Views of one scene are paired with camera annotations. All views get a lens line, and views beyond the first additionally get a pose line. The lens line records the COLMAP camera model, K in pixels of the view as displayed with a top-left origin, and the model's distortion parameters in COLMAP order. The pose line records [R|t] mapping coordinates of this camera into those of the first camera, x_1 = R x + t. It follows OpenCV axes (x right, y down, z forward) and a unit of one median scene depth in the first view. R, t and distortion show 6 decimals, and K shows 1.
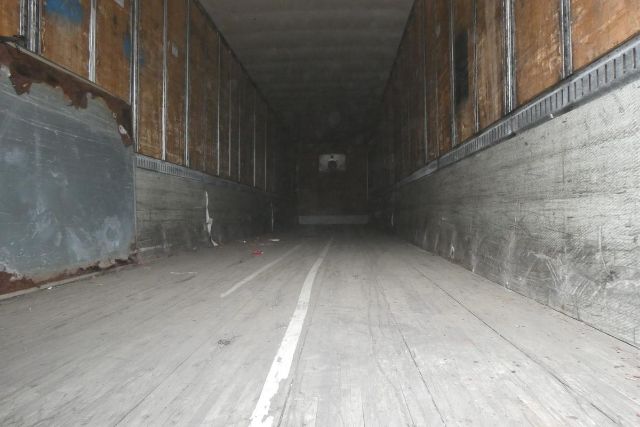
lens RADIAL K [[461.2, 0, 323.6], [0, 461.2, 212.0], [0, 0, 1]] dist [0.010381, -0.011683]
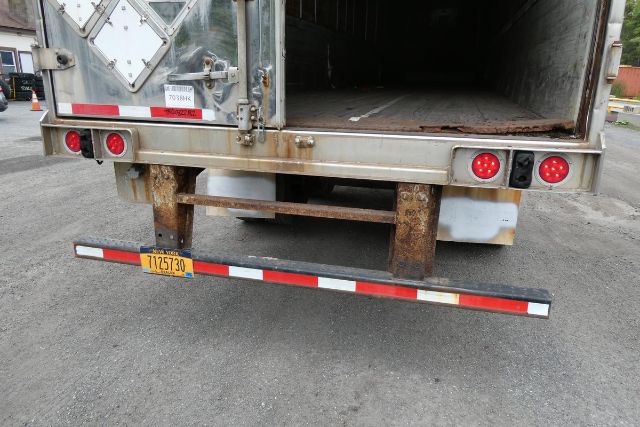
lens RADIAL K [[461.2, 0, 318.2], [0, 461.2, 213.4], [0, 0, 1]] dist [0.010381, -0.011683]
pose [[0.968080, 0.091743, -0.233249, 0.058440], [-0.019599, 0.955462, 0.294464, 0.027781], [0.249875, -0.280493, 0.926761, -0.313966]]
